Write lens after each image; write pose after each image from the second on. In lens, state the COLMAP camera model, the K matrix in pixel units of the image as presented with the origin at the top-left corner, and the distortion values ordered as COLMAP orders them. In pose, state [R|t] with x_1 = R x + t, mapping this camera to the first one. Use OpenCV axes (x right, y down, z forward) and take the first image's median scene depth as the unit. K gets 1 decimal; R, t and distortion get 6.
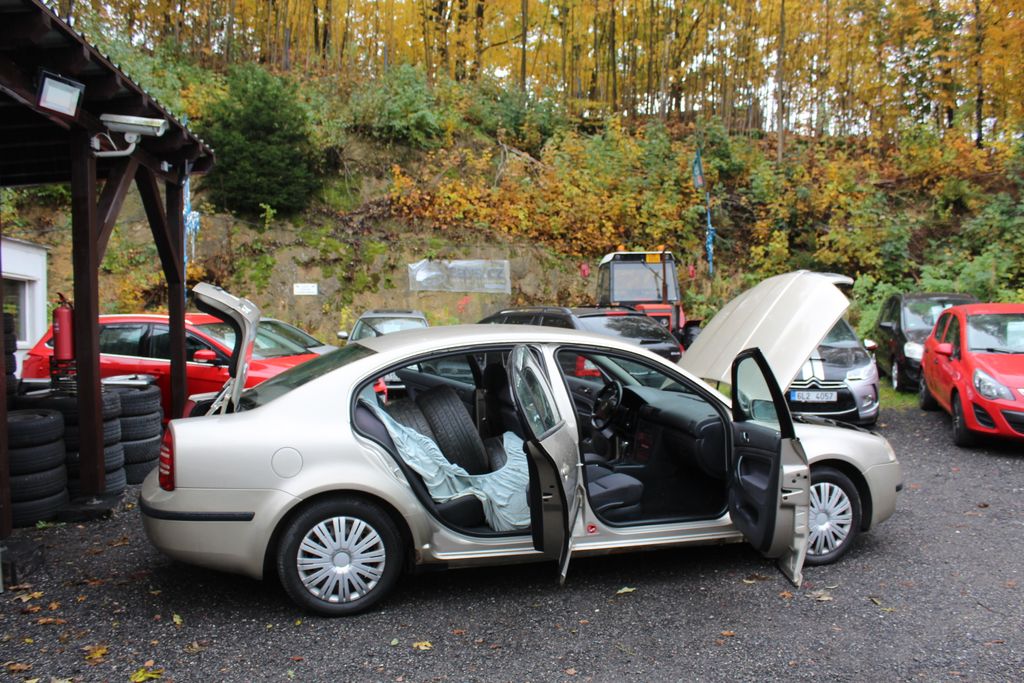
lens RADIAL K [[847.5, 0, 510.2], [0, 847.5, 343.0], [0, 0, 1]] dist [-0.163609, 0.144194]
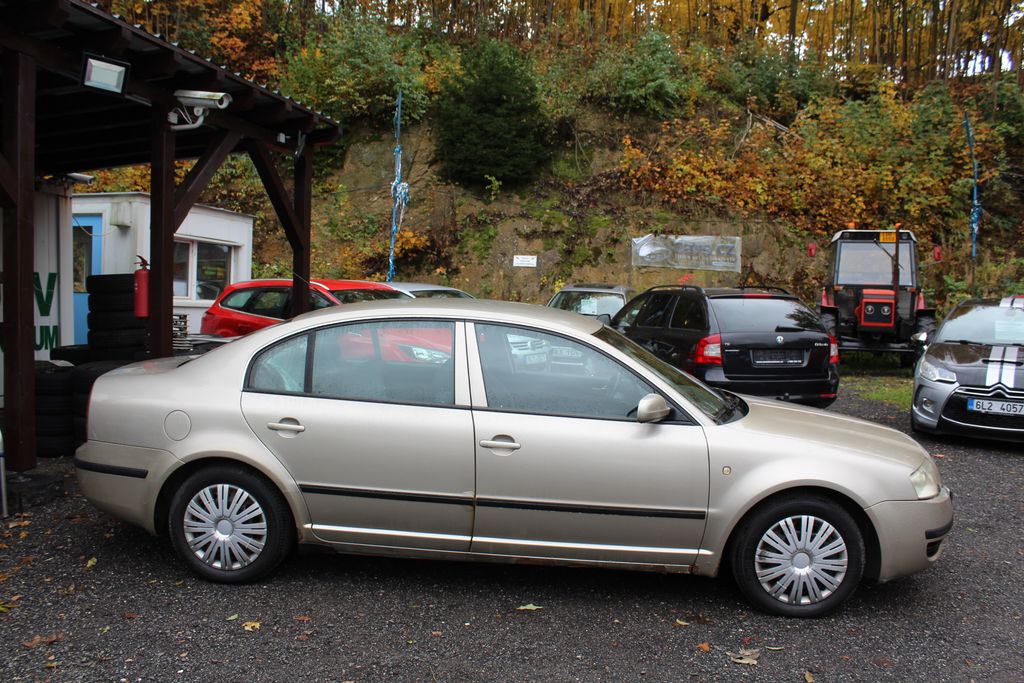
lens RADIAL K [[847.5, 0, 510.2], [0, 847.5, 343.0], [0, 0, 1]] dist [-0.163609, 0.144194]
pose [[0.933809, 0.057672, -0.353093, 0.093121], [-0.047712, 0.998181, 0.036856, -0.002329], [0.354576, -0.017570, 0.934862, 0.042477]]
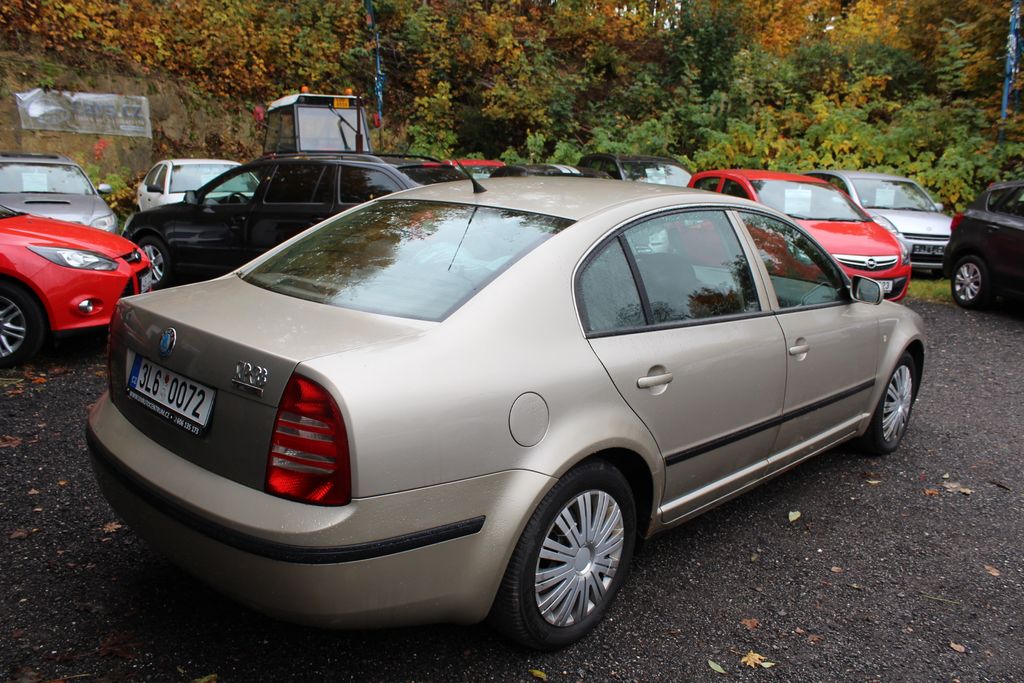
lens RADIAL K [[847.5, 0, 510.2], [0, 847.5, 343.0], [0, 0, 1]] dist [-0.163609, 0.144194]
pose [[0.861587, -0.068291, 0.502995, -0.114338], [-0.018846, 0.985922, 0.166139, -0.000337], [-0.507259, -0.152622, 0.848171, 0.108128]]
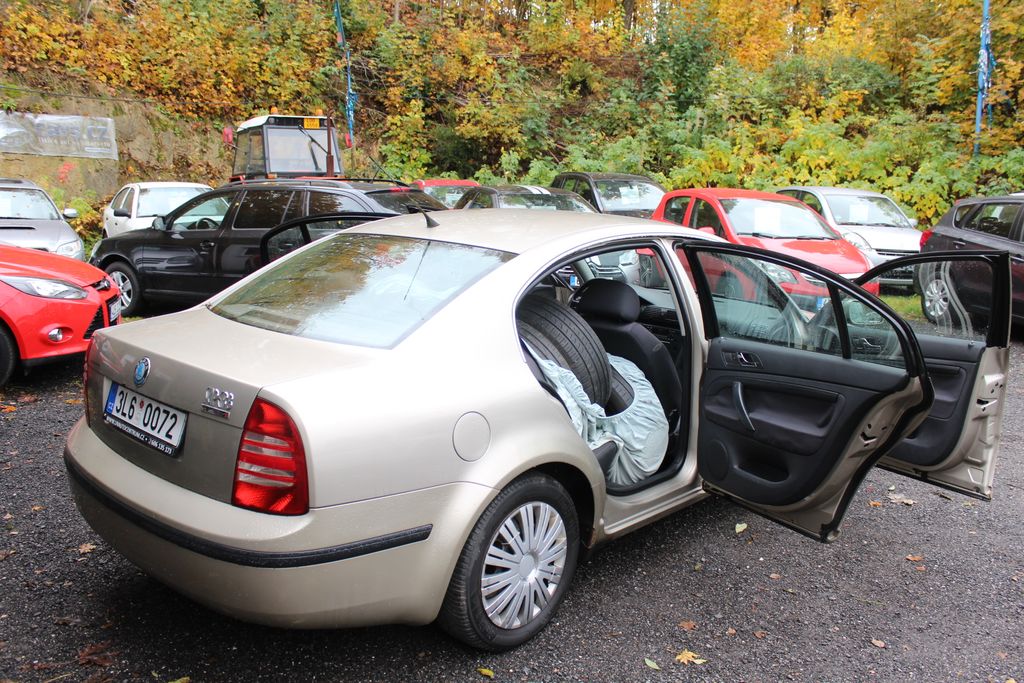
lens RADIAL K [[880.1, 0, 512.0], [0, 880.1, 341.5], [0, 0, 1]] dist [-0.162659, 0.155439]
pose [[0.849063, -0.066332, 0.524110, -0.117994], [-0.009116, 0.990099, 0.140075, -0.003784], [-0.528213, -0.123710, 0.840052, 0.090480]]
